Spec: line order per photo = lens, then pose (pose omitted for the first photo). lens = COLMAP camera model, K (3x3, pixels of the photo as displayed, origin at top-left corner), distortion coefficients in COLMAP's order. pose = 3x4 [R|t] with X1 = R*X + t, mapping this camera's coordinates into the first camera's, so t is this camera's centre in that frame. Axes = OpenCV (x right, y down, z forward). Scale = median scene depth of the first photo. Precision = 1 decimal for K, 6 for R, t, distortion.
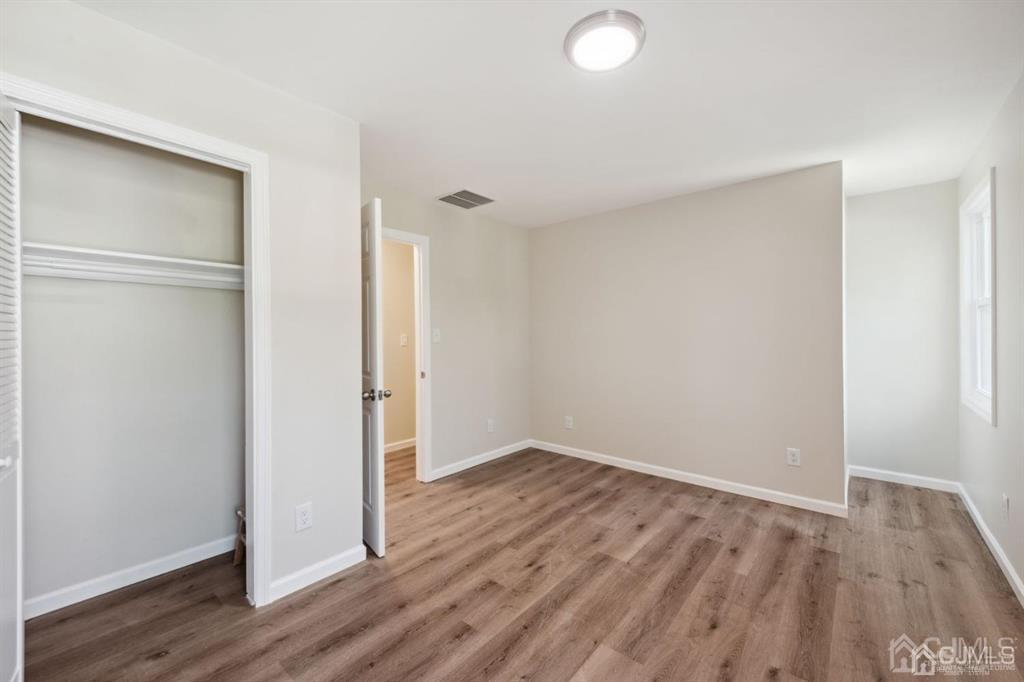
lens RADIAL K [[409.0, 0, 515.1], [0, 409.0, 337.4], [0, 0, 1]] dist [0.013928, -0.003112]
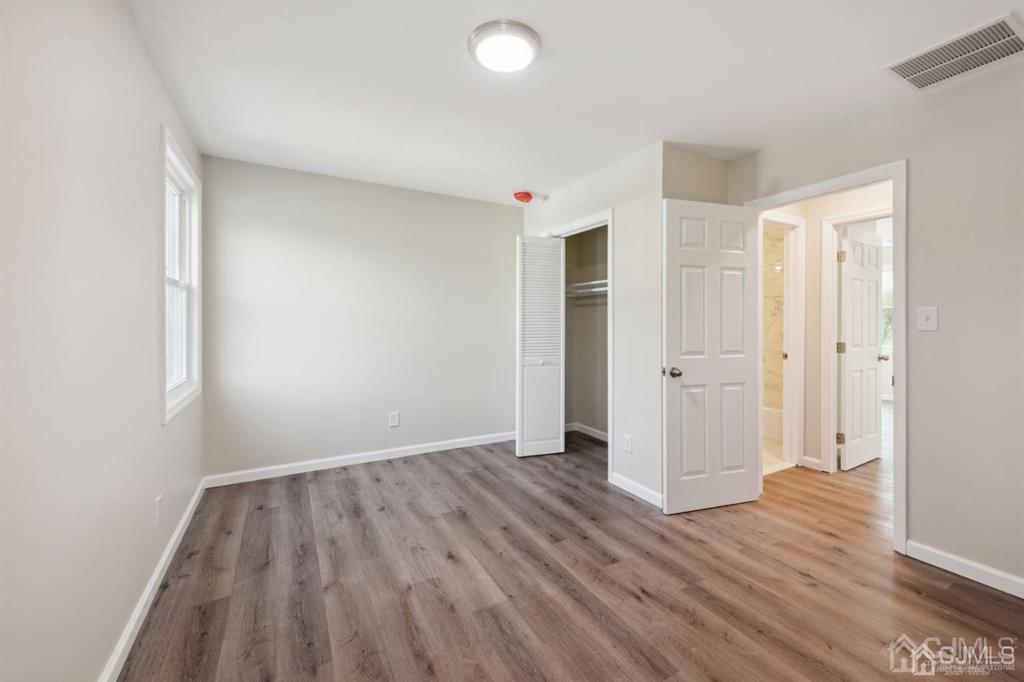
lens RADIAL K [[409.0, 0, 507.6], [0, 409.0, 322.4], [0, 0, 1]] dist [0.013928, -0.003112]
pose [[-0.367803, 0.000667, -0.929903, 0.948599], [-0.003868, 0.999990, 0.002247, 0.008383], [0.929896, 0.004424, -0.367797, 1.086858]]
